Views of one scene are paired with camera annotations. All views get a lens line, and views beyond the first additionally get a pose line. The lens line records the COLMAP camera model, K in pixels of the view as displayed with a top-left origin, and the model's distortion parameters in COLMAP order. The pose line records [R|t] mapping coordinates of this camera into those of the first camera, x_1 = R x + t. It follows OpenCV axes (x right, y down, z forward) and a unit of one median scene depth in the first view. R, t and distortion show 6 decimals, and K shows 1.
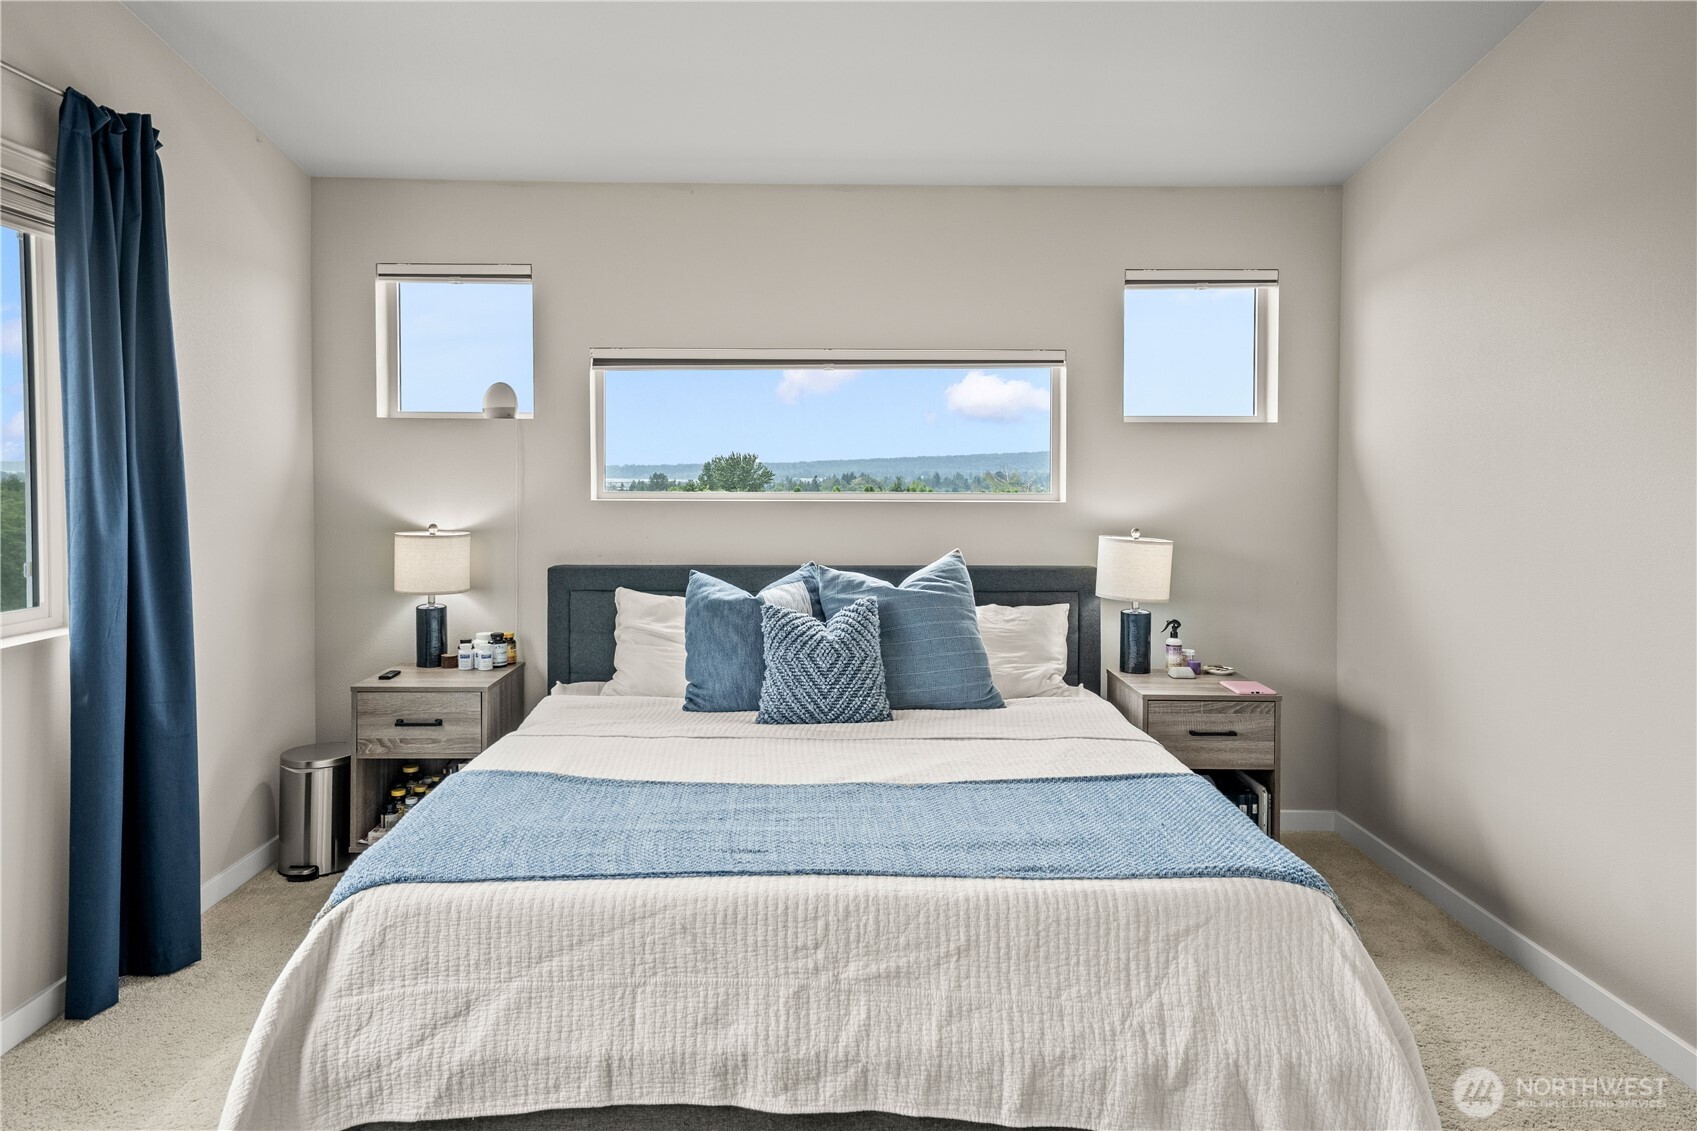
lens RADIAL K [[1112.3, 0, 849.5], [0, 1112.3, 565.7], [0, 0, 1]] dist [-0.000999, 0.000537]
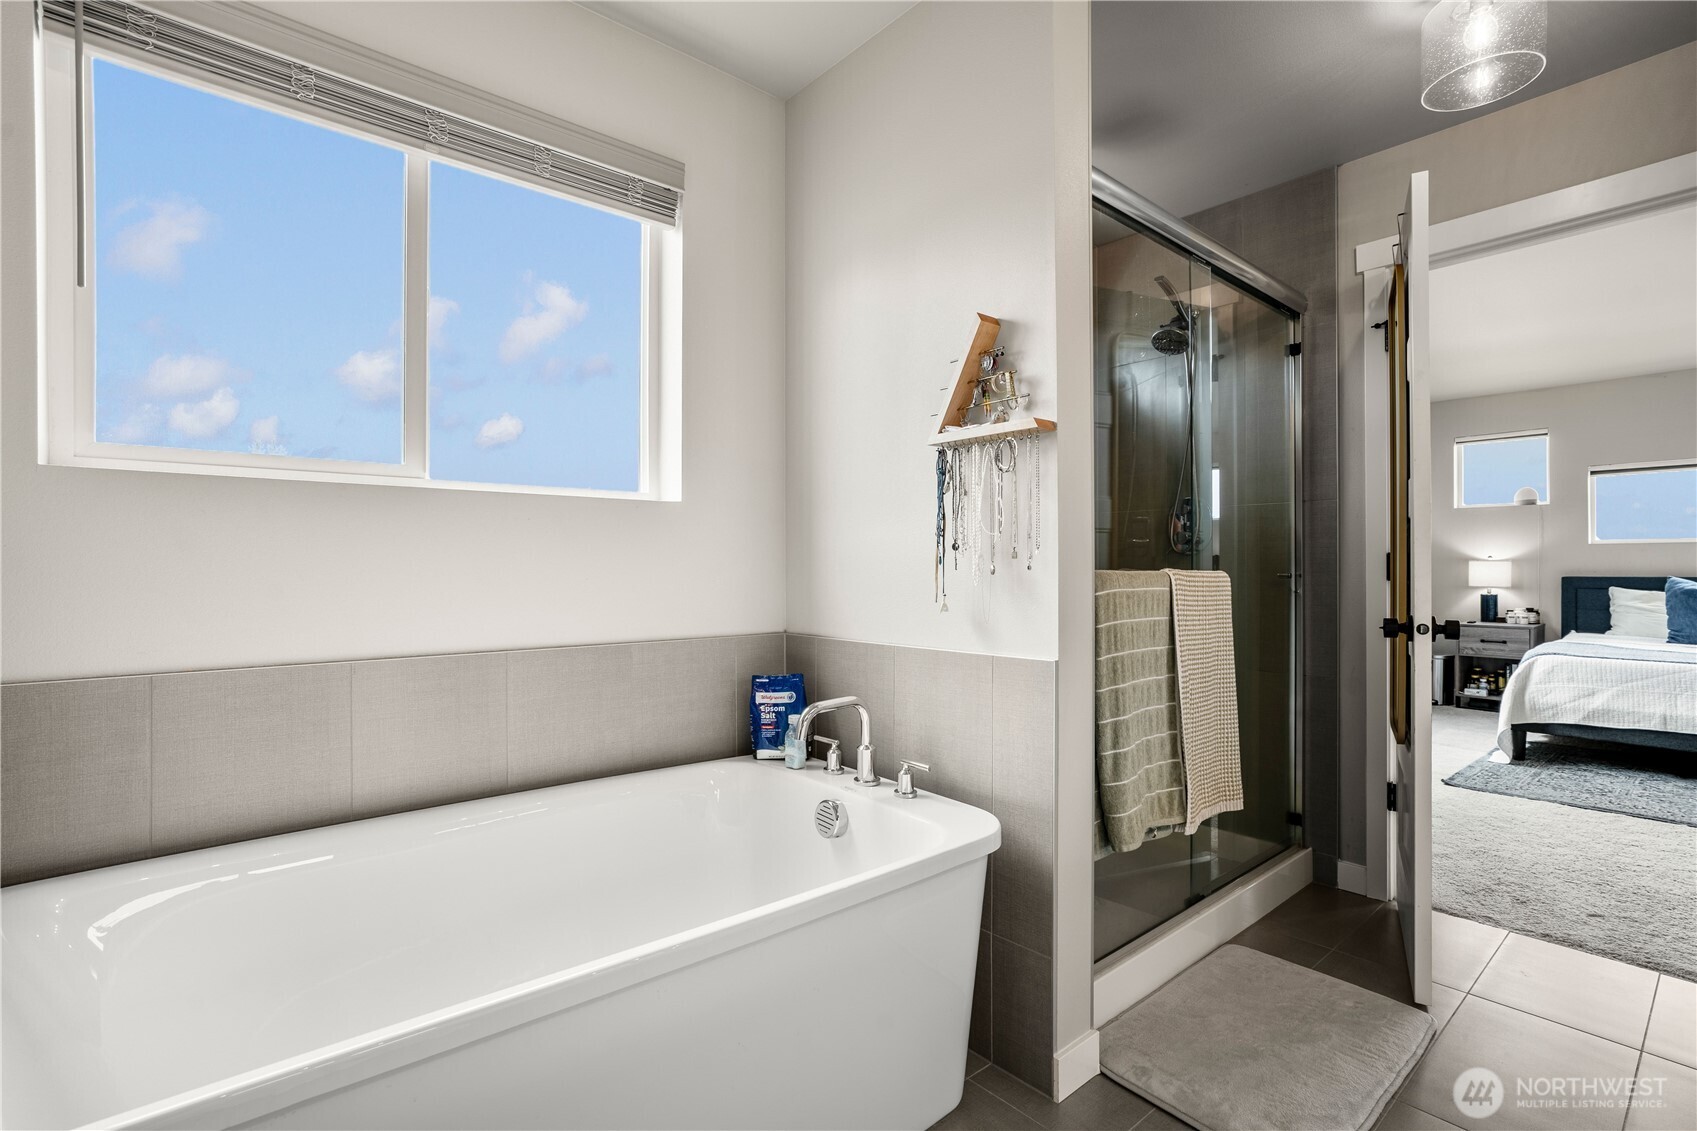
lens RADIAL K [[787.3, 0, 847.6], [0, 787.3, 571.4], [0, 0, 1]] dist [0.004737, 0.002070]
pose [[0.638734, -0.001914, -0.769425, 0.004513], [-0.061496, 0.996671, -0.053529, 0.151937], [0.766966, 0.081508, 0.636490, -0.924148]]
